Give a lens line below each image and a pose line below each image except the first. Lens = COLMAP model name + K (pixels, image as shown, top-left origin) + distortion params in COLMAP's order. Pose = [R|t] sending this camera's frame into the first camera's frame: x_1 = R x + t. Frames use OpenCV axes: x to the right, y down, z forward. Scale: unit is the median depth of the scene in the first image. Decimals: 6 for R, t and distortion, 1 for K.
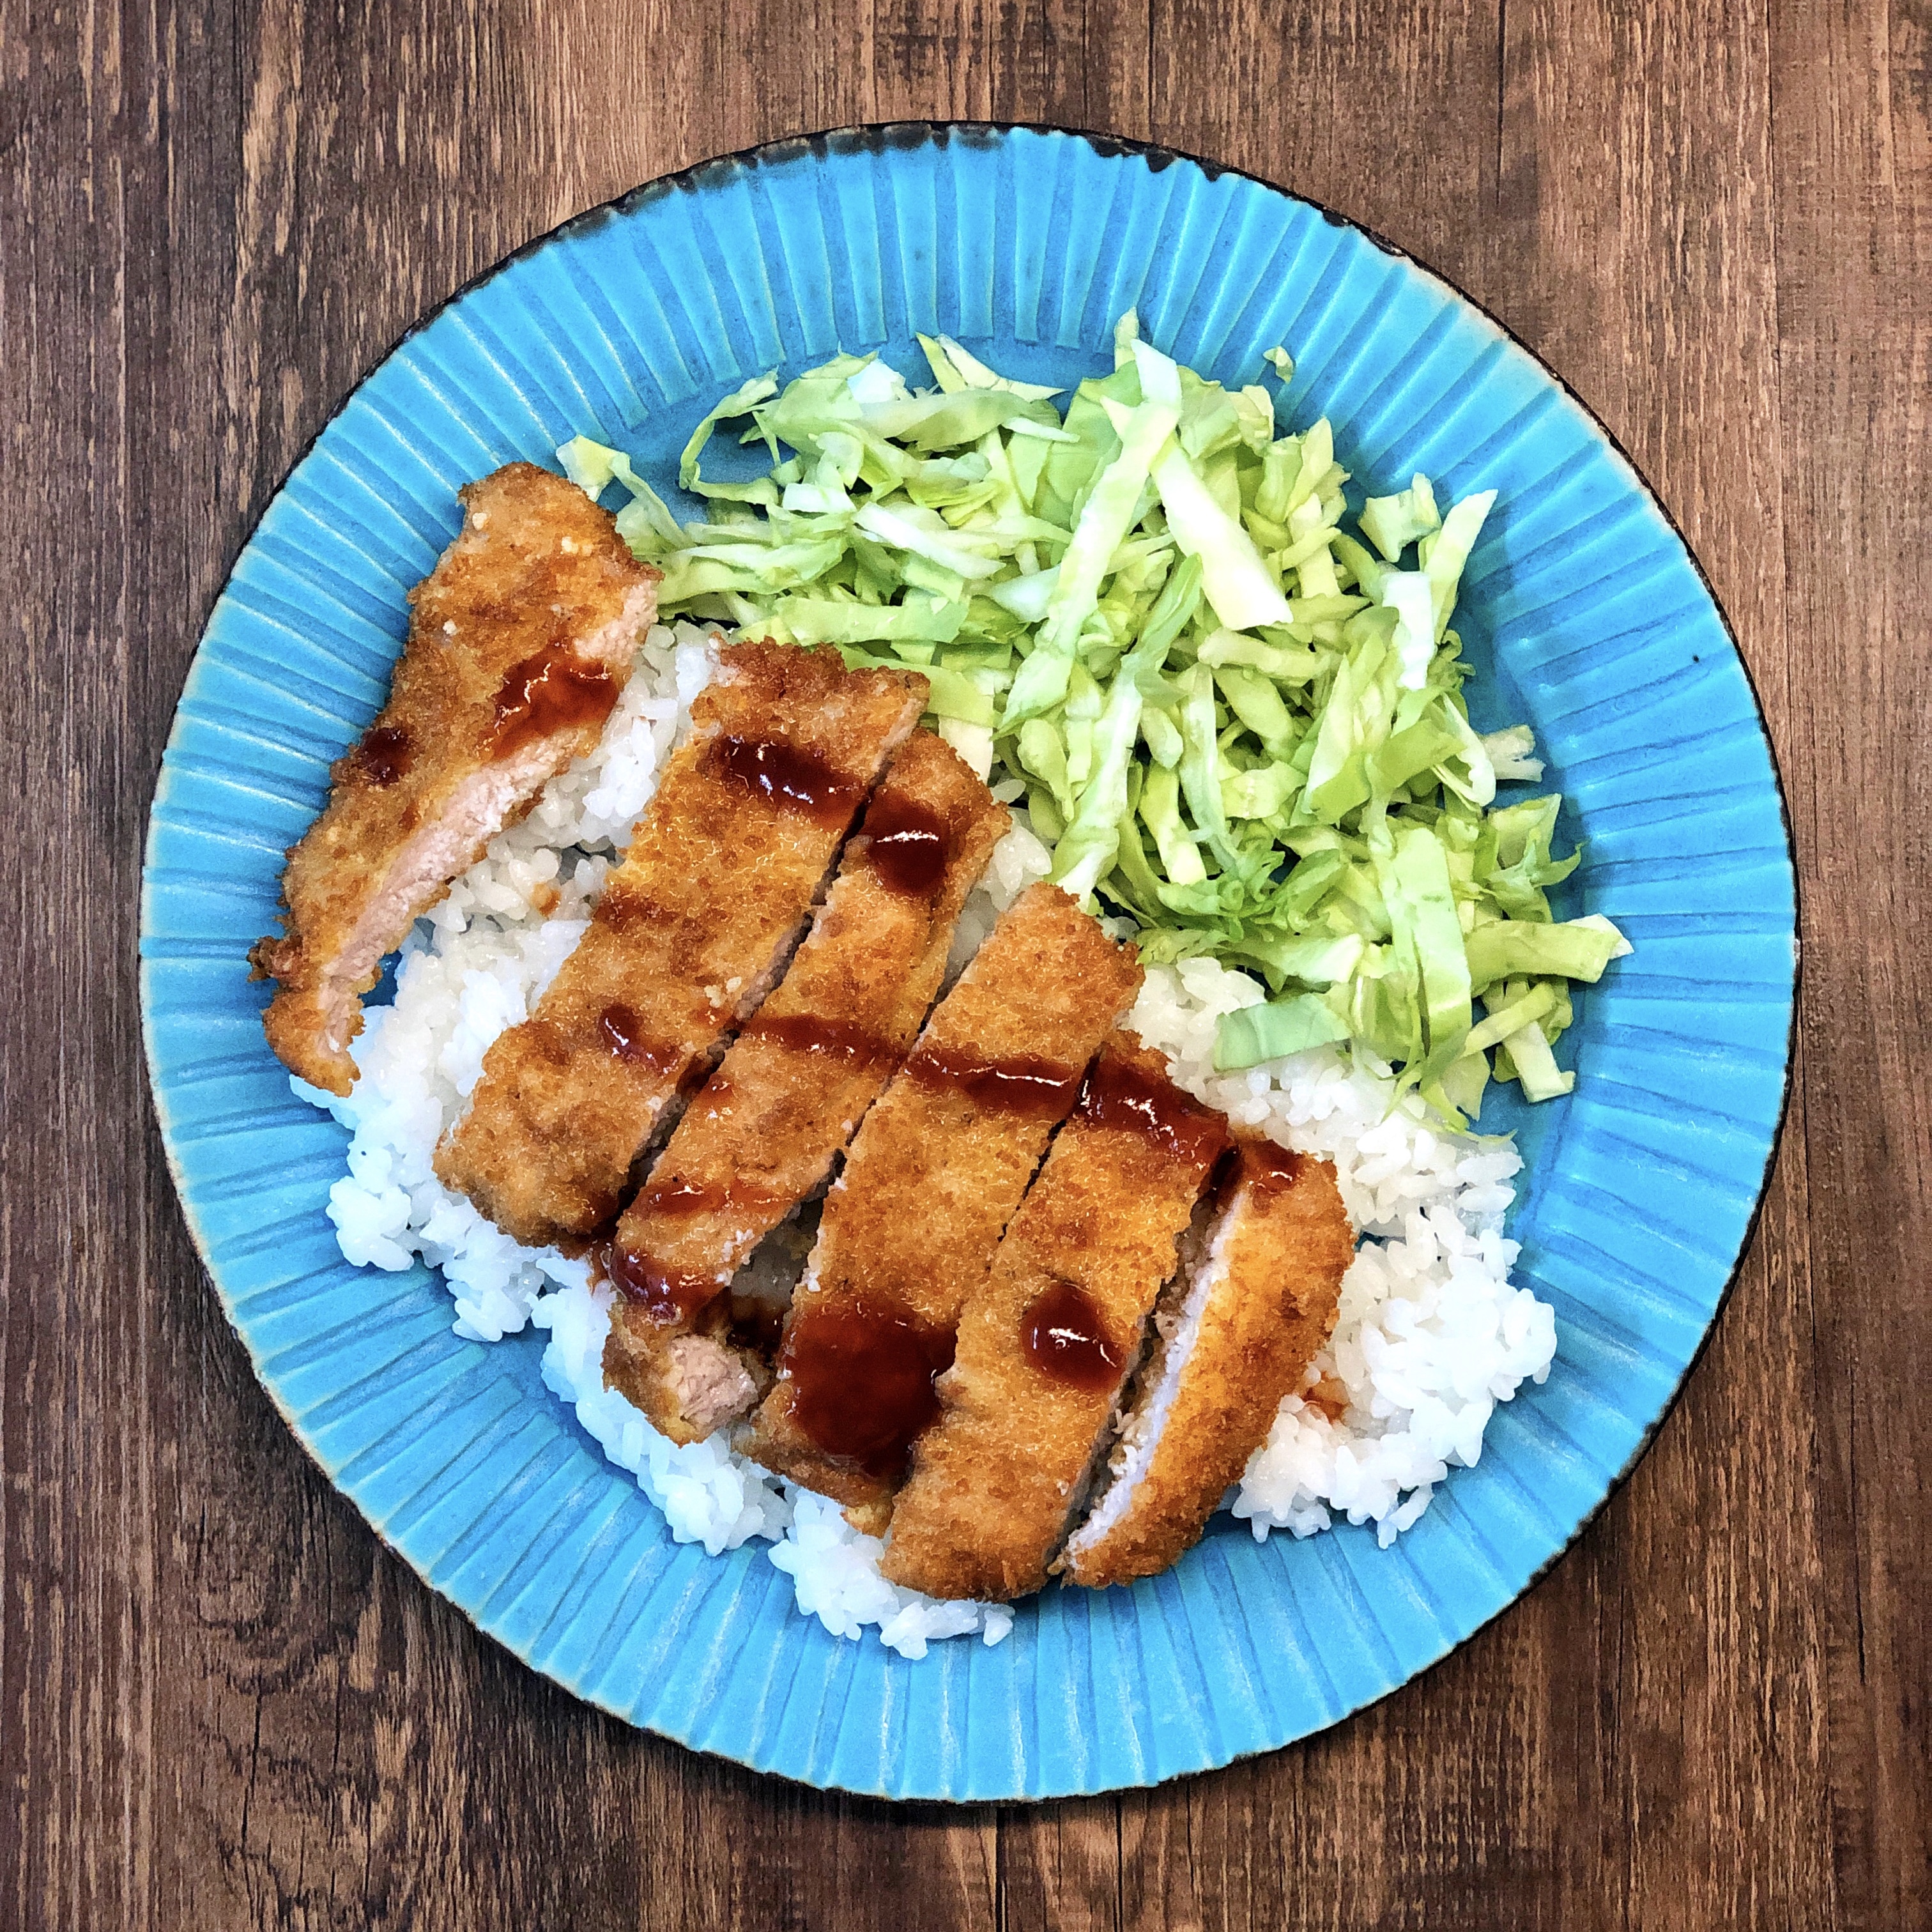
lens RADIAL K [[3831.5, 0, 922.7], [0, 3831.5, 869.8], [0, 0, 1]] dist [-0.024631, 0.971058]
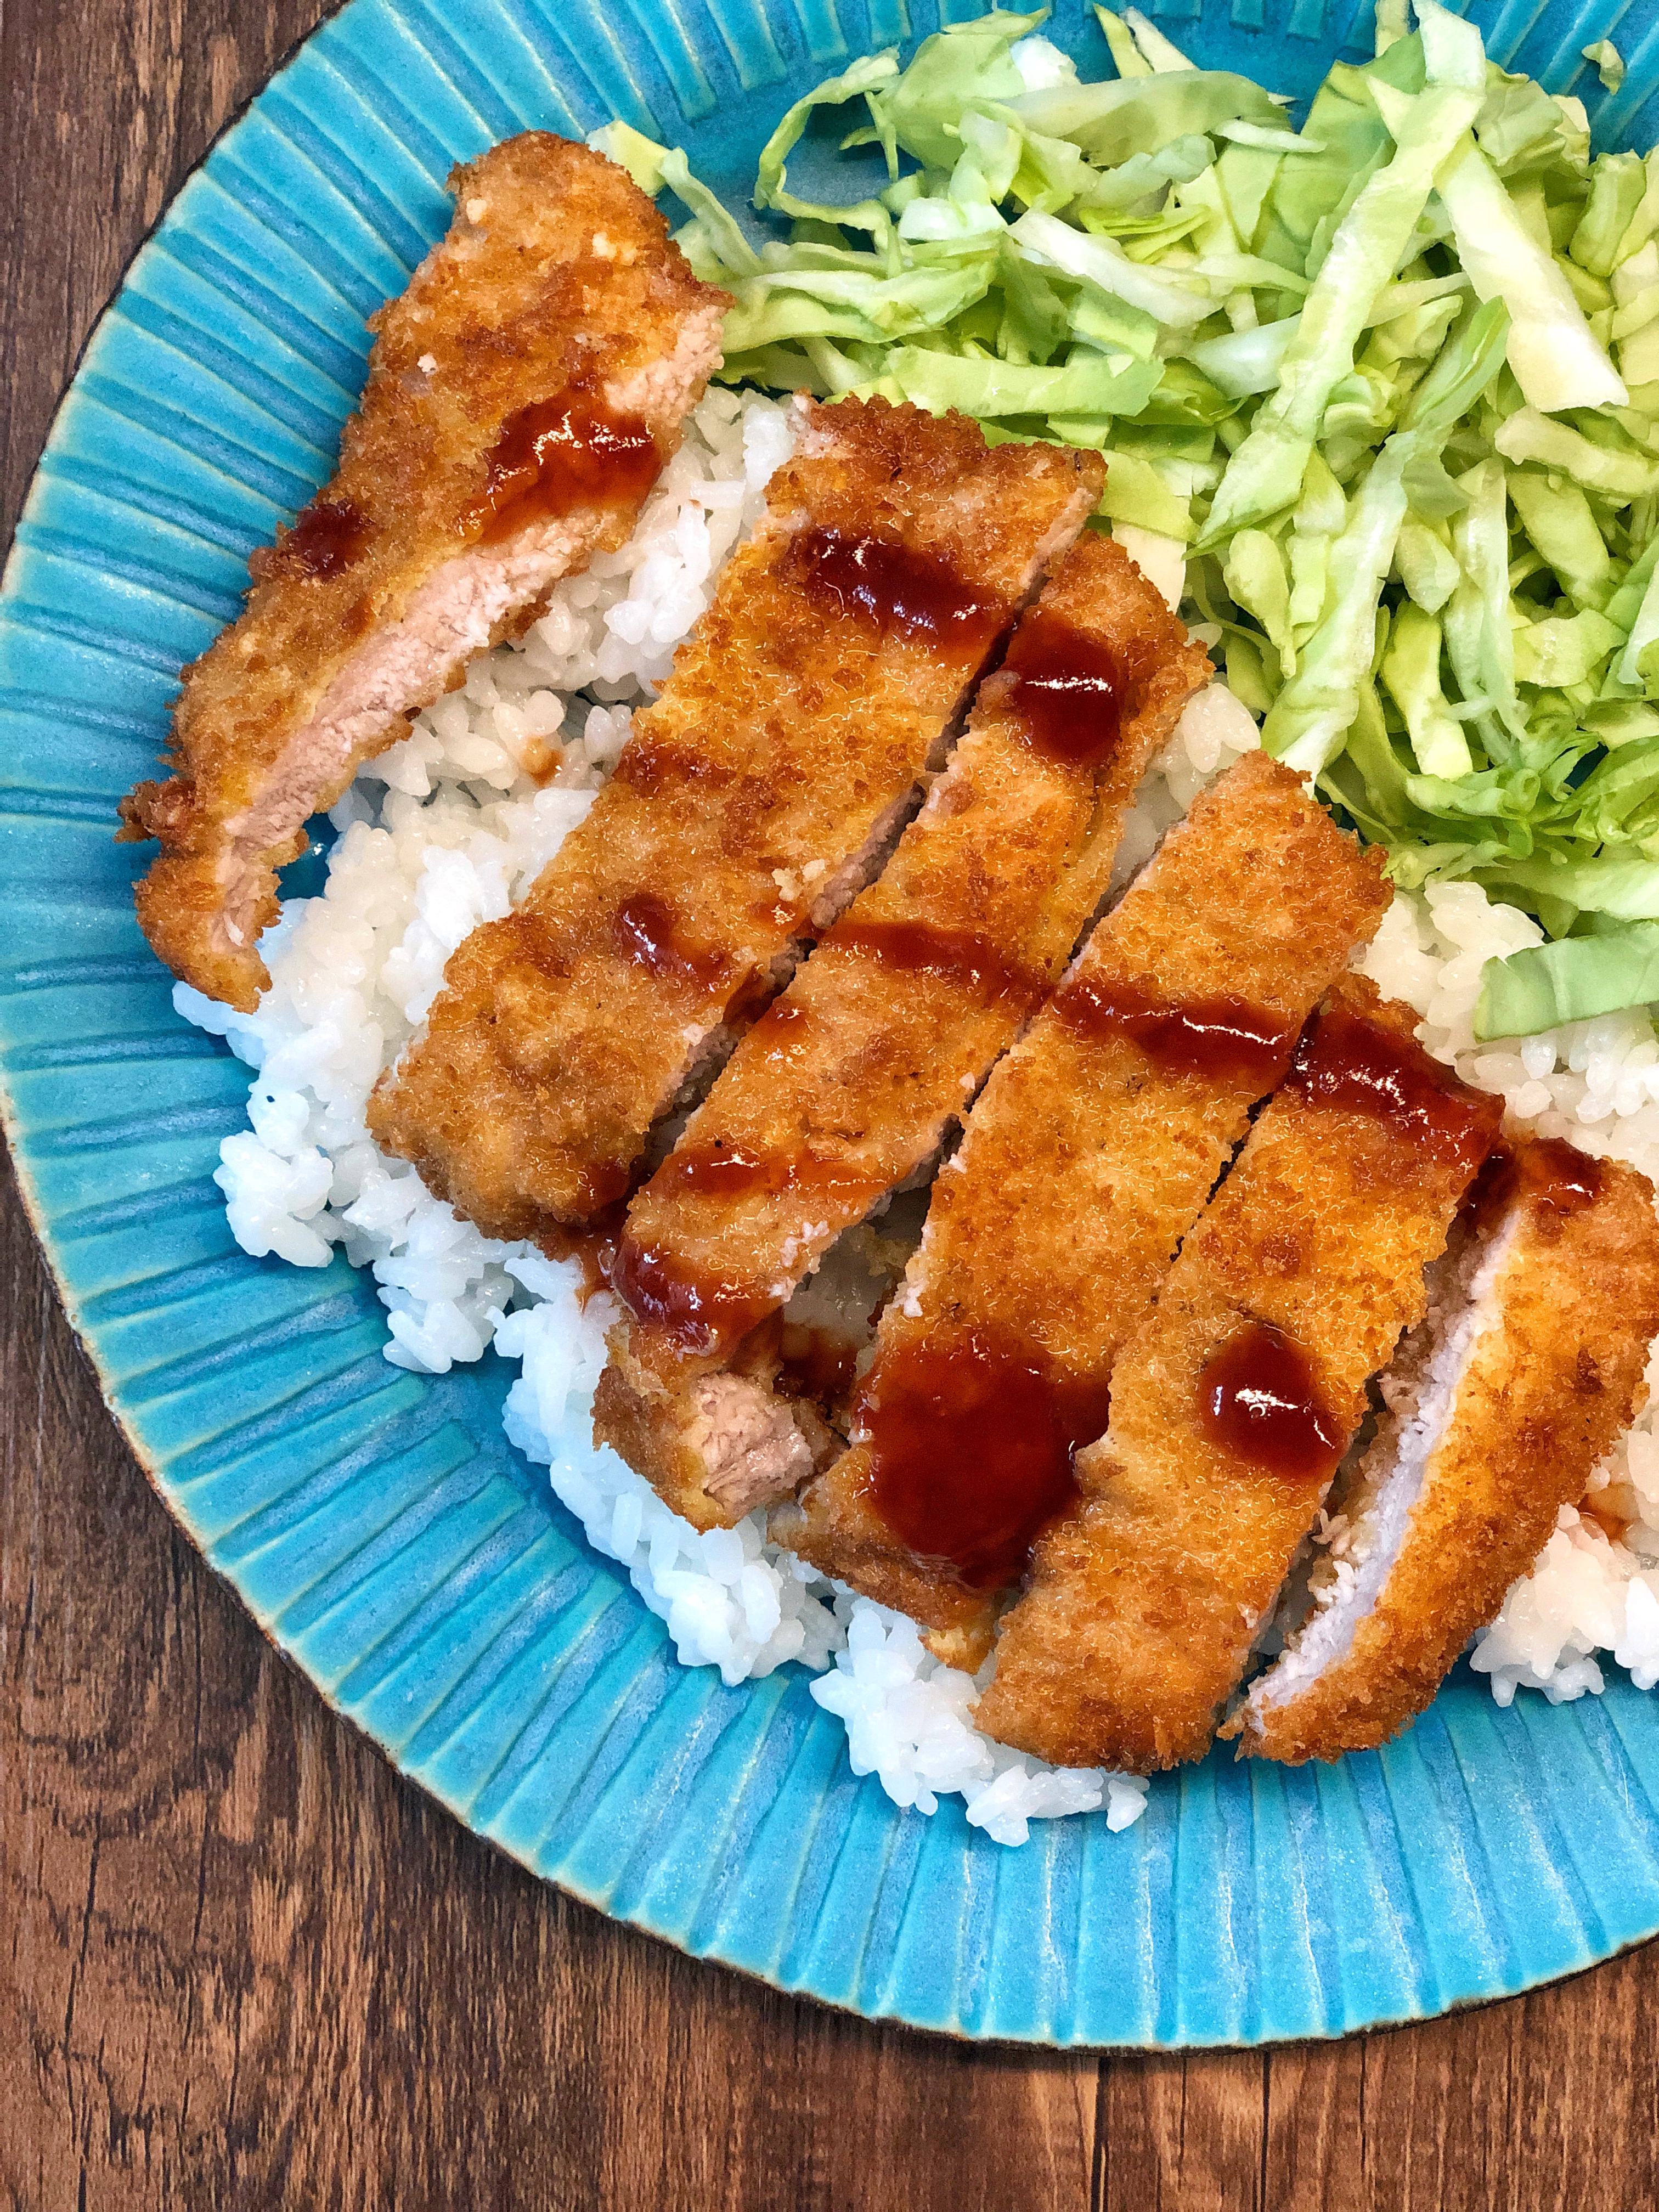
lens RADIAL K [[3326.8, 0, 829.5], [0, 3326.8, 1106.0], [0, 0, 1]] dist [0.012278, -0.055301]
pose [[0.998672, 0.050626, 0.009569, -0.048109], [-0.050780, 0.998572, 0.016585, 0.059824], [-0.008715, -0.017049, 0.999817, 0.381824]]
